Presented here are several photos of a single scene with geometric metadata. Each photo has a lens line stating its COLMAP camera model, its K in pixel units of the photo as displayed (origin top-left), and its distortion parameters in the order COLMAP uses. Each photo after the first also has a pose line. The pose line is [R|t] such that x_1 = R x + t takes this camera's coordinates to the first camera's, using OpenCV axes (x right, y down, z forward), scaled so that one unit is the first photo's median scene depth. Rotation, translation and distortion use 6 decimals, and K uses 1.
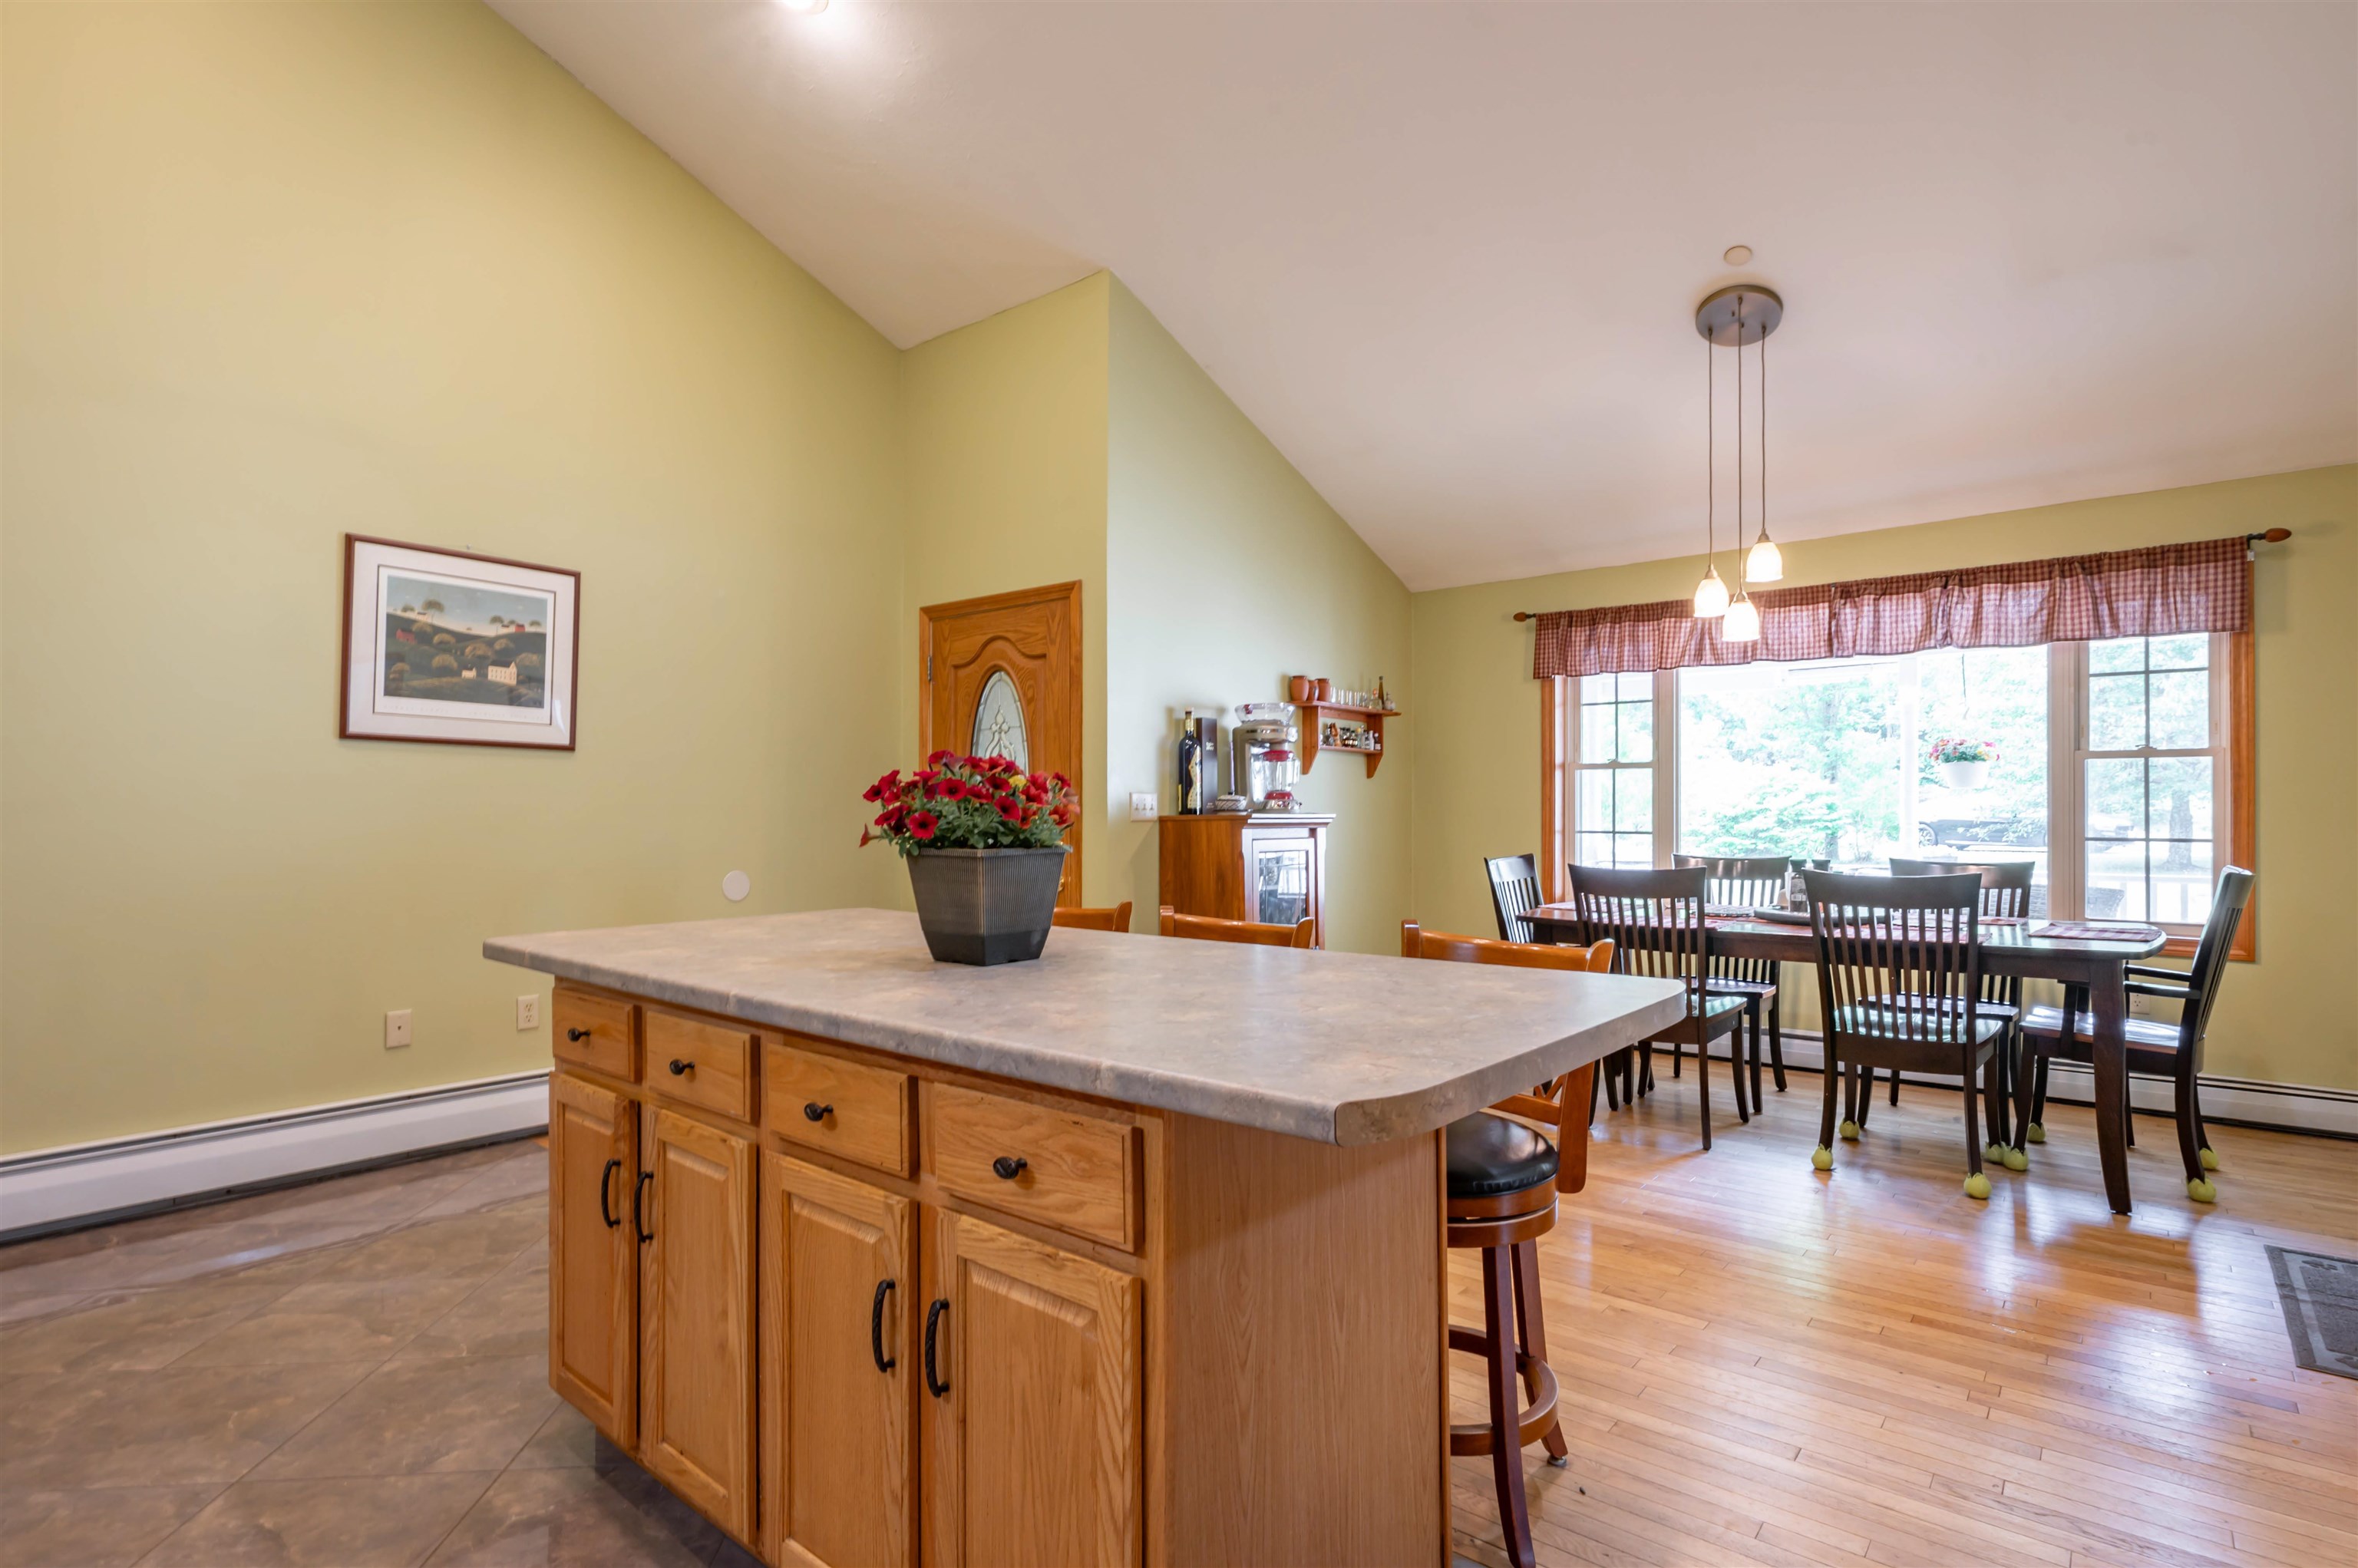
lens RADIAL K [[1174.0, 0, 1174.8], [0, 1174.0, 800.8], [0, 0, 1]] dist [-0.002698, -0.000276]
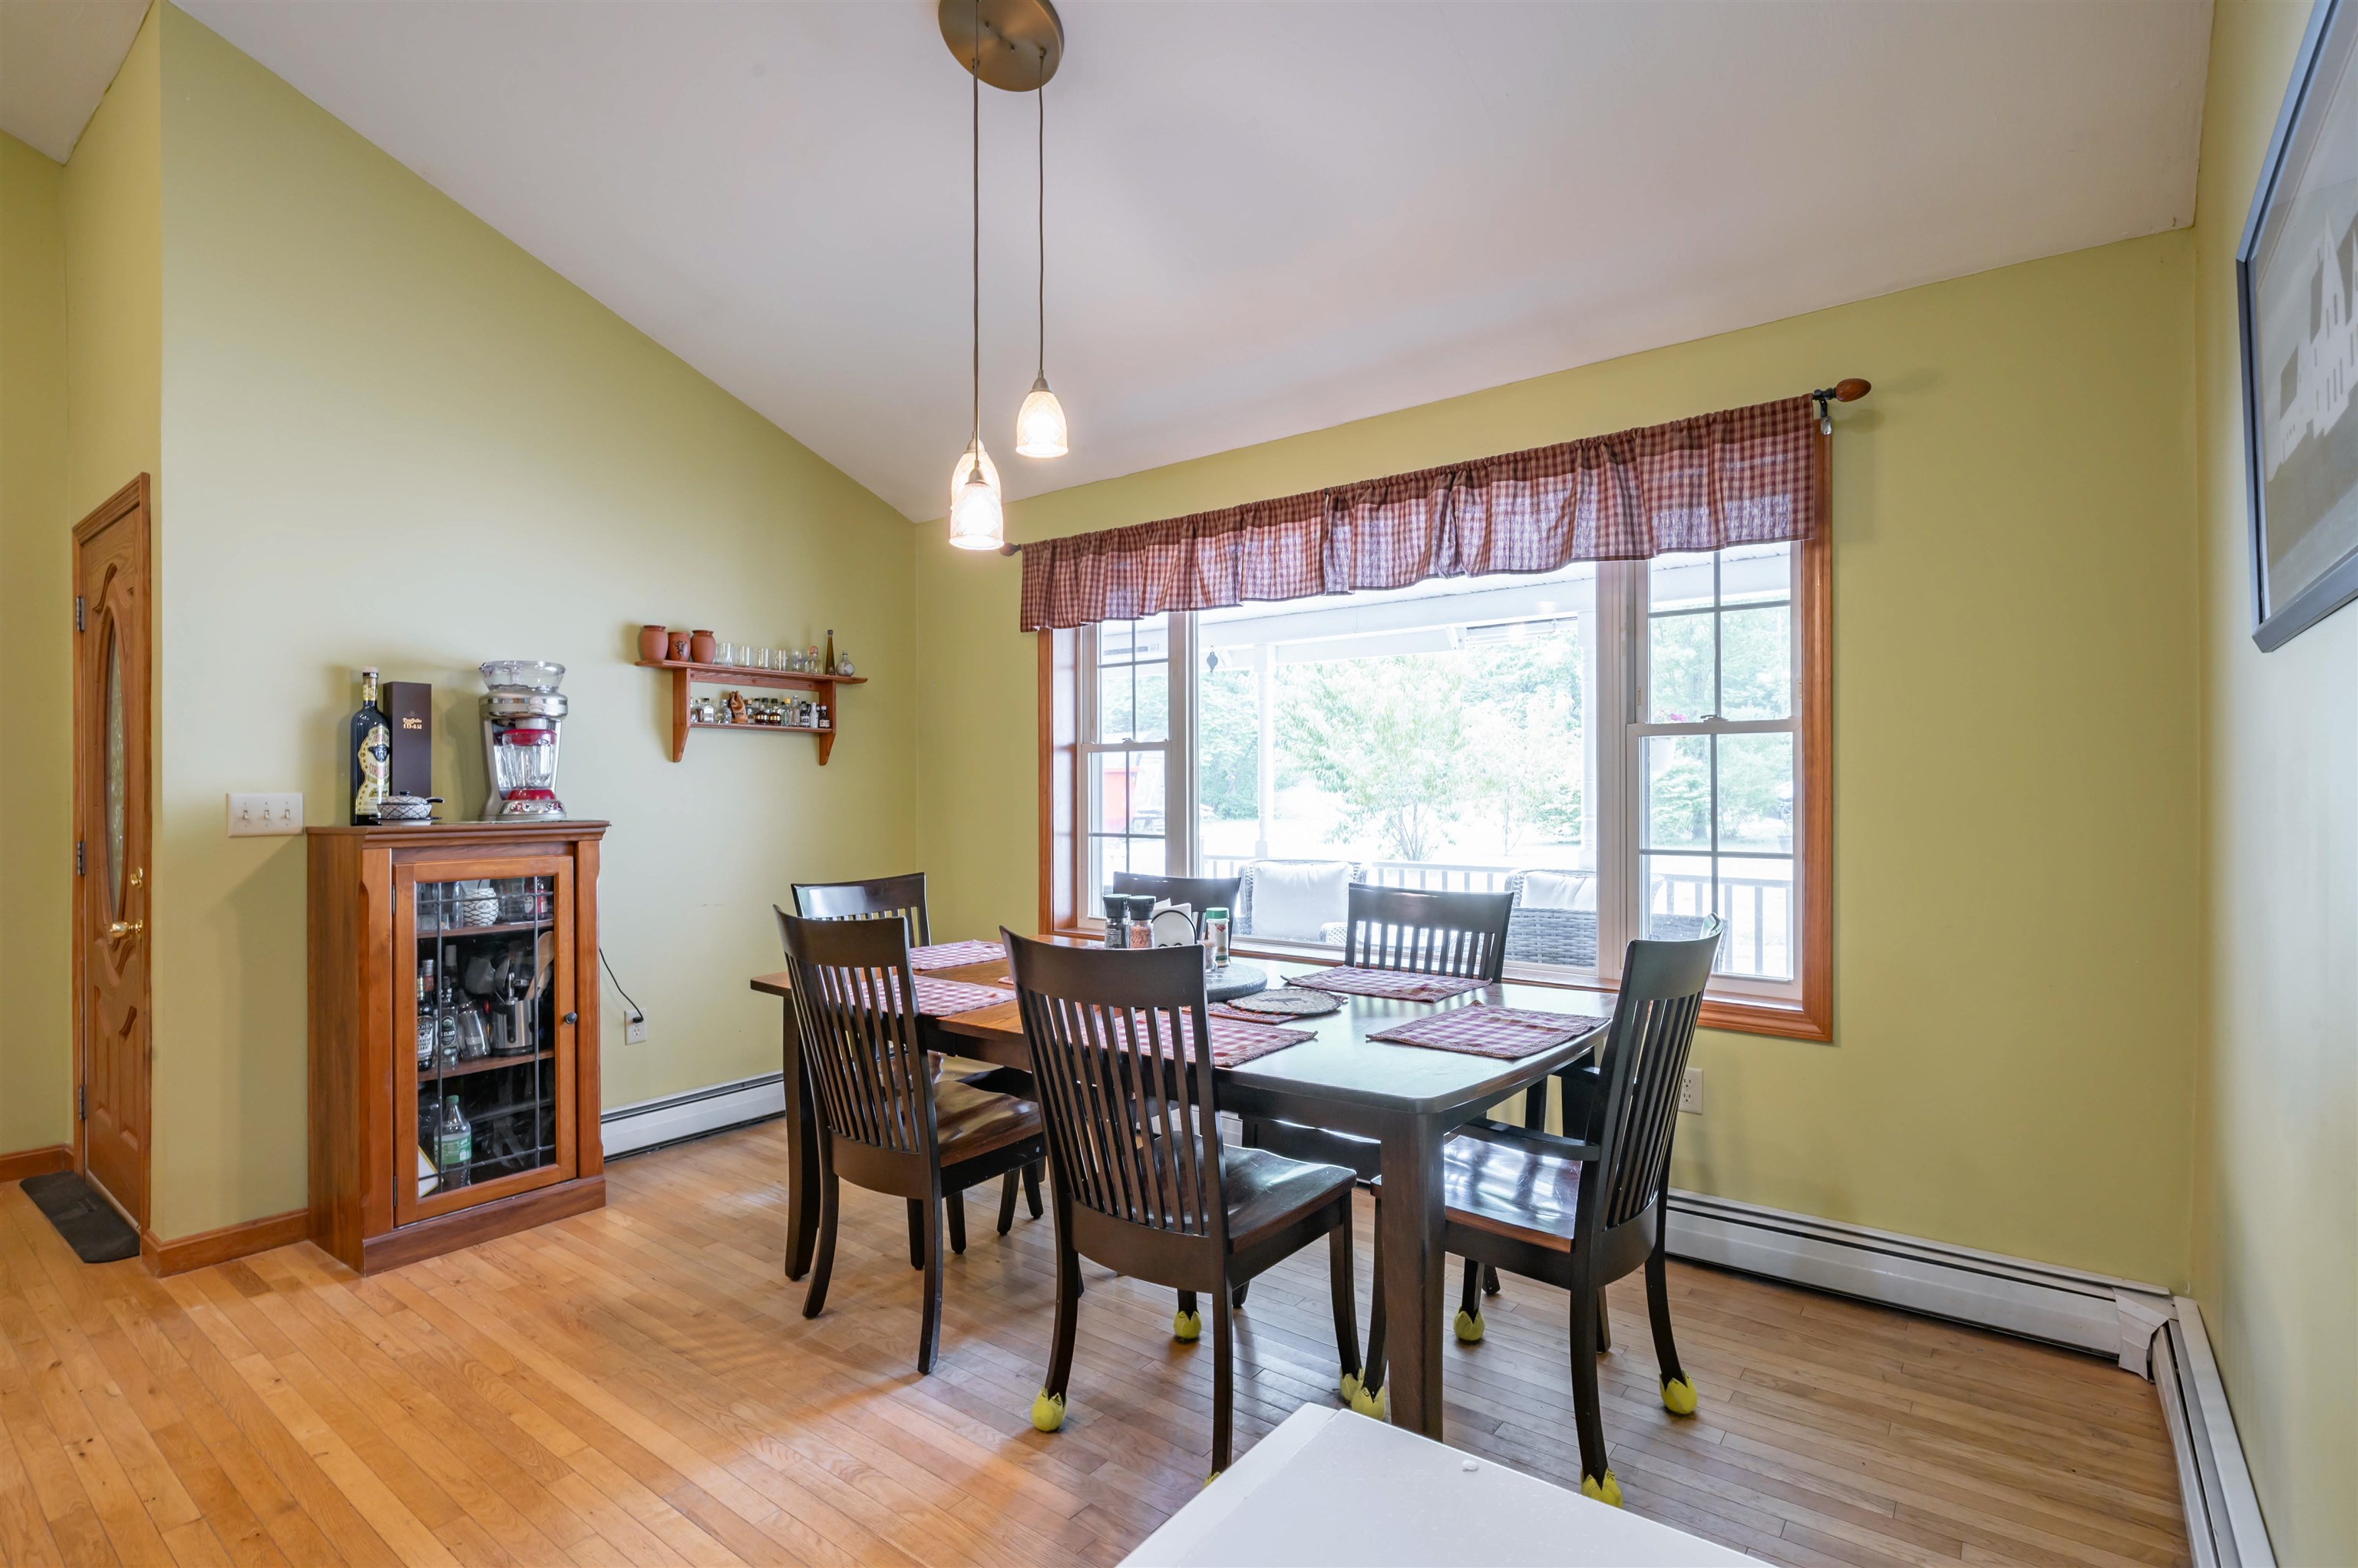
lens RADIAL K [[1147.5, 0, 1179.0], [0, 1147.5, 784.0], [0, 0, 1]] dist [-0.000222, 0.000653]
pose [[0.999223, -0.007077, 0.038774, 0.471672], [0.006899, 0.999965, 0.004729, -0.011687], [-0.038806, -0.004458, 0.999237, 0.327166]]
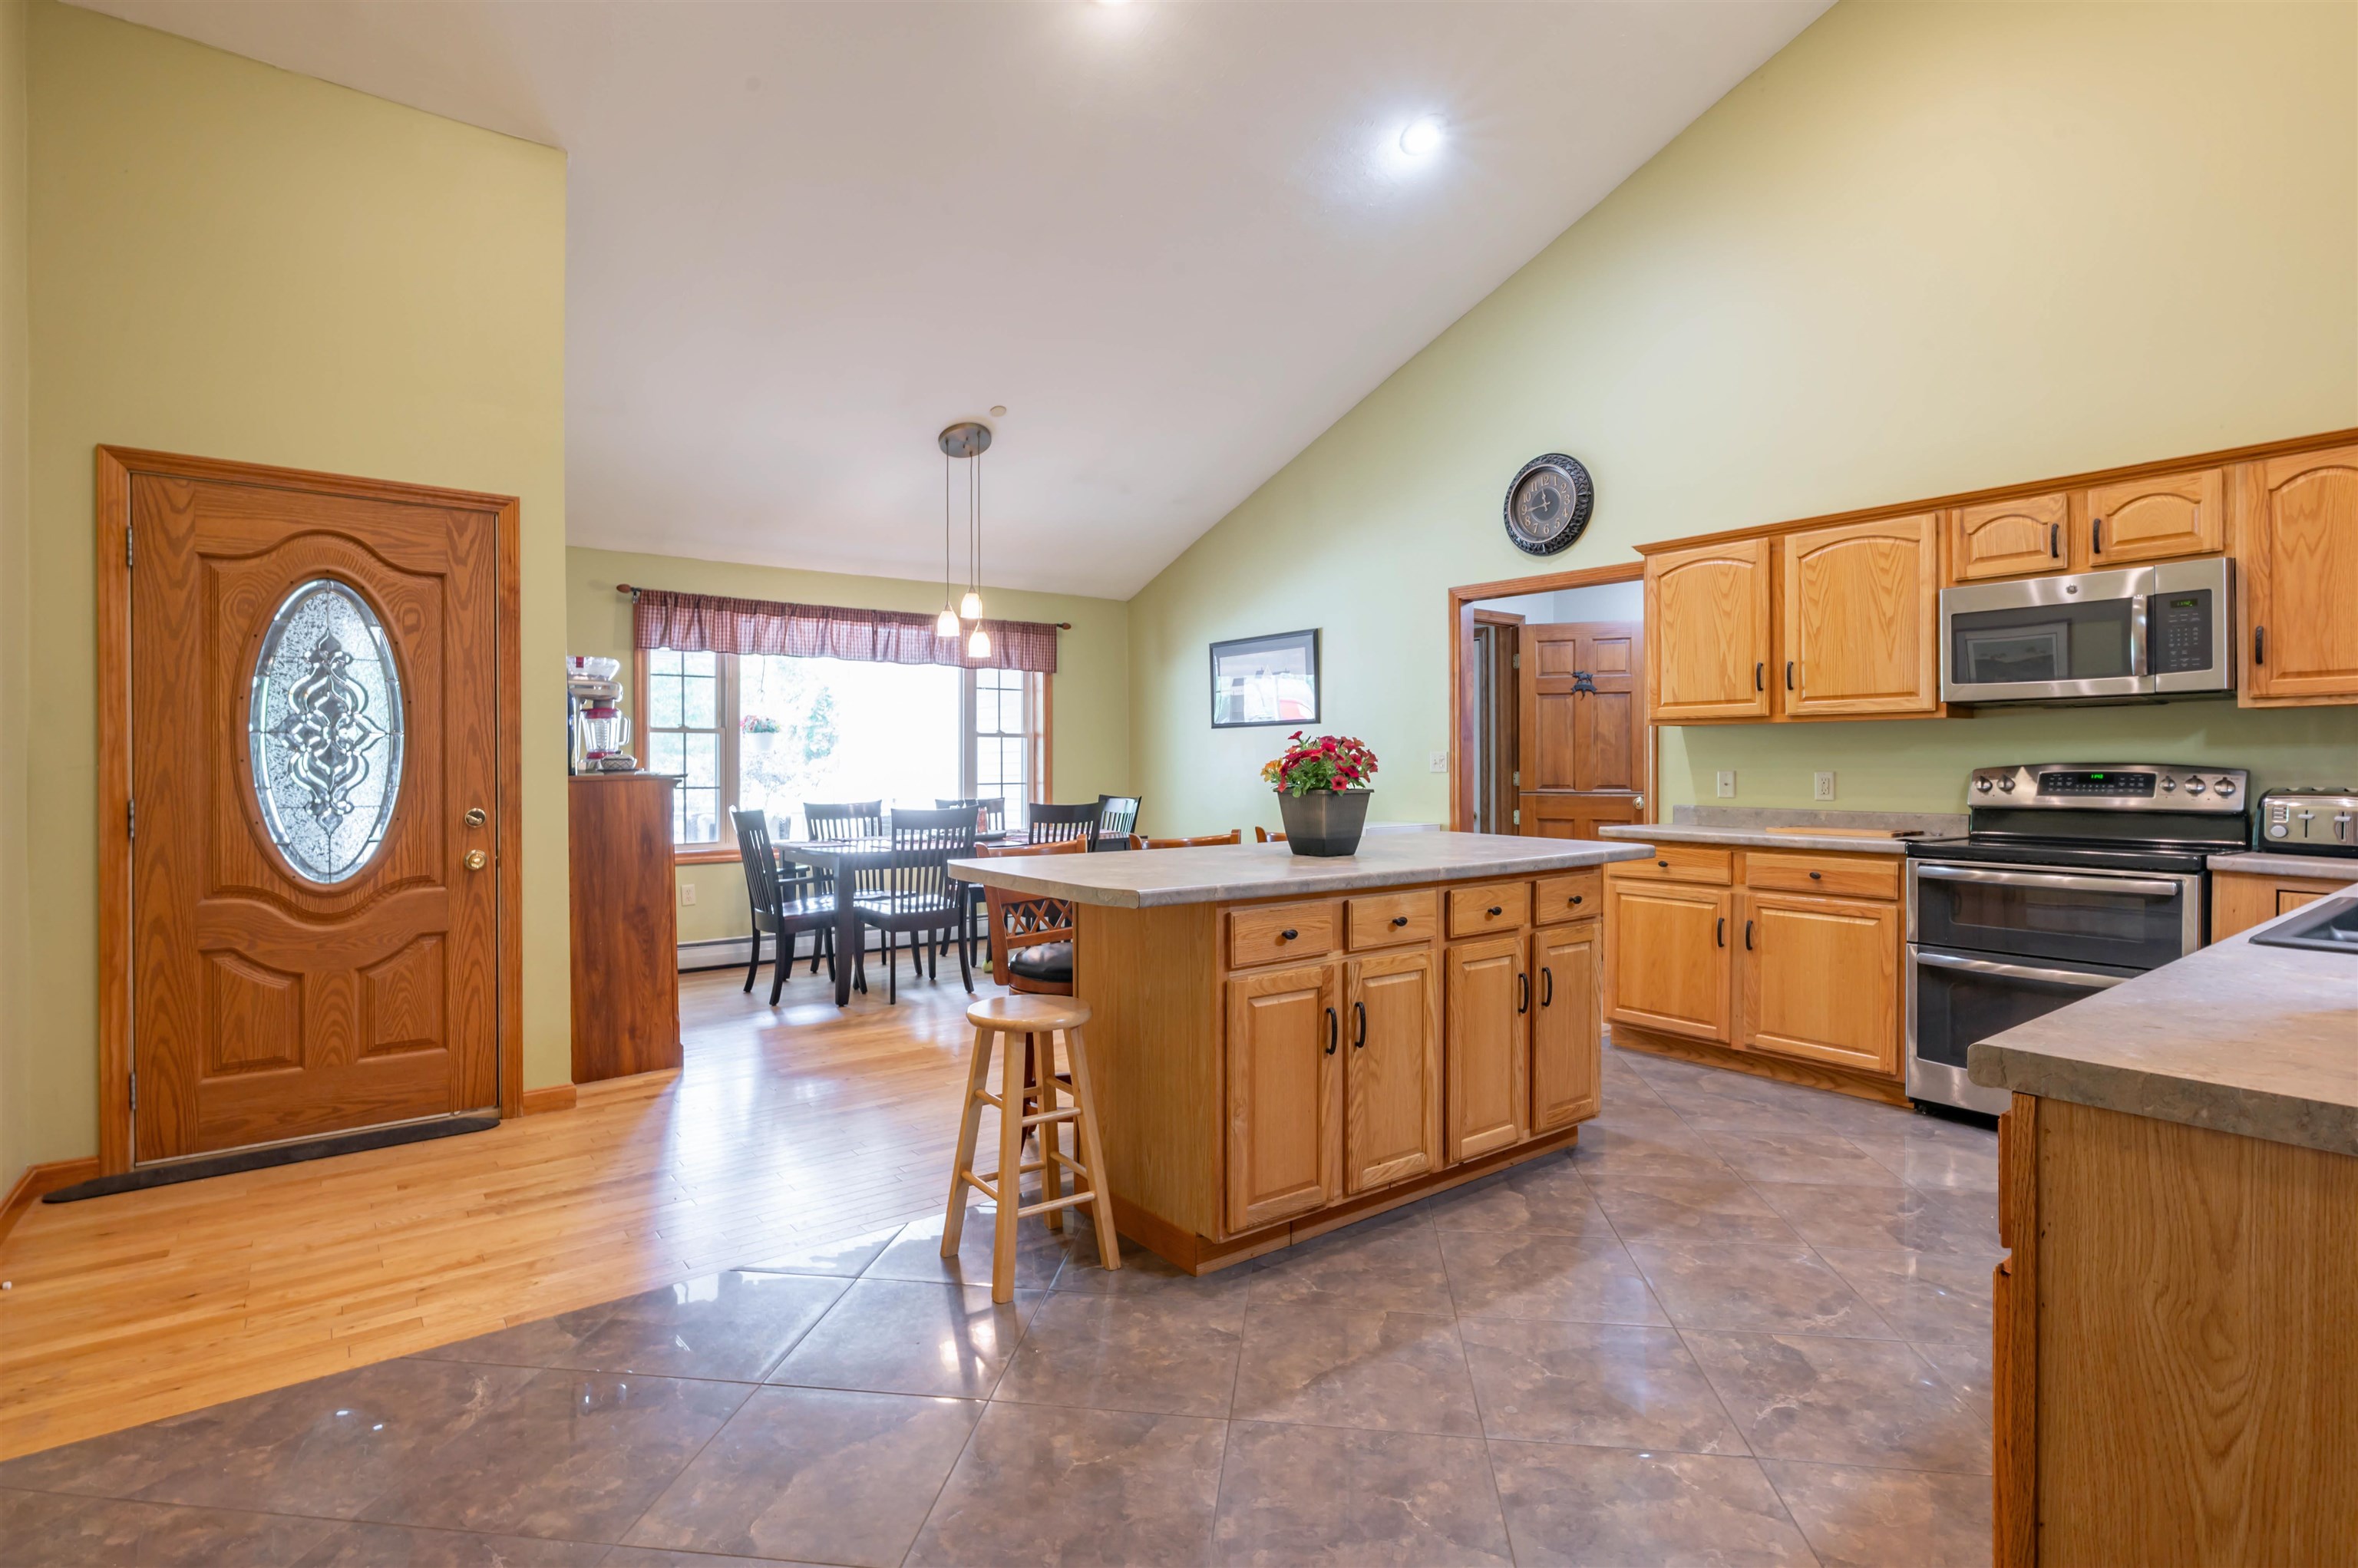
lens RADIAL K [[1150.8, 0, 1184.2], [0, 1150.8, 772.4], [0, 0, 1]] dist [0.000750, 0.000288]
pose [[0.206215, -0.007934, 0.978474, -0.782747], [-0.003294, 0.999956, 0.008803, -0.000216], [-0.978501, -0.005038, 0.206180, 0.360624]]
